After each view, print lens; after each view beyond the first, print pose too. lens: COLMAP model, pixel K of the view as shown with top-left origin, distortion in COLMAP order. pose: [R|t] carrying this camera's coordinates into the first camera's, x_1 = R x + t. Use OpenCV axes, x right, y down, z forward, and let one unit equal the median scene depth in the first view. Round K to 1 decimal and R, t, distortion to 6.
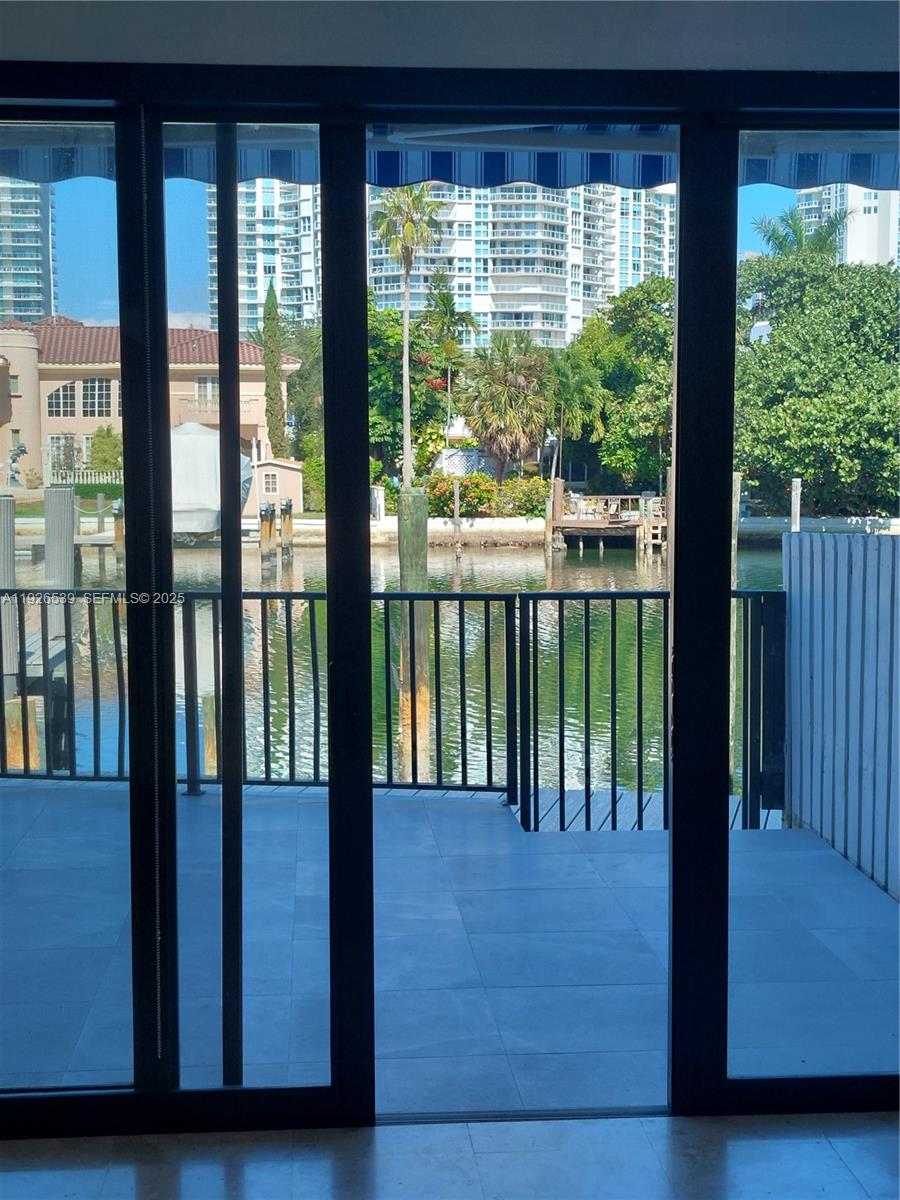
lens RADIAL K [[1571.6, 0, 449.7], [0, 1571.6, 602.4], [0, 0, 1]] dist [0.094186, 0.000000]
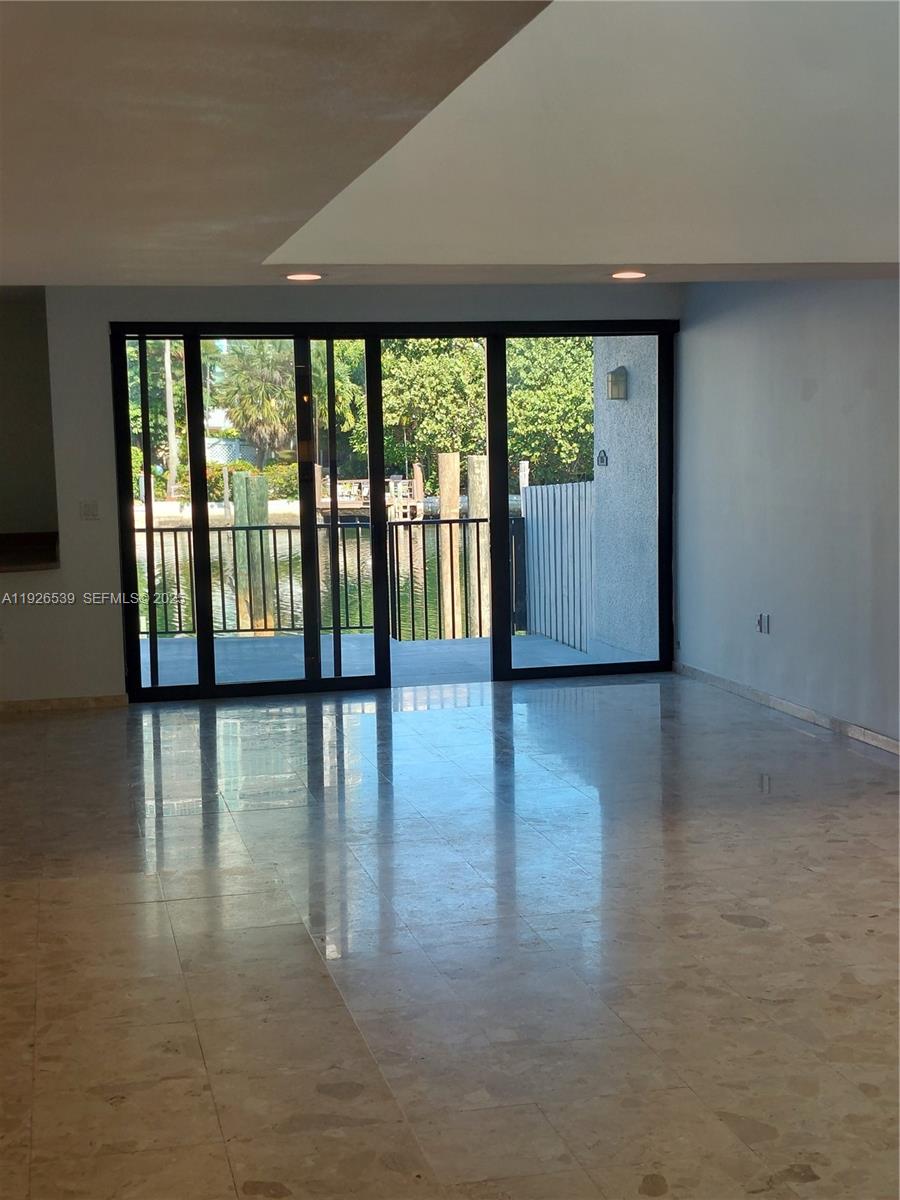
lens RADIAL K [[1571.6, 0, 451.3], [0, 1571.6, 601.9], [0, 0, 1]] dist [0.094186, 0.000000]
pose [[0.985464, -0.034845, 0.166271, -0.023569], [0.033510, 0.999380, 0.010828, 0.008631], [-0.166545, -0.005099, 0.986021, -0.104692]]
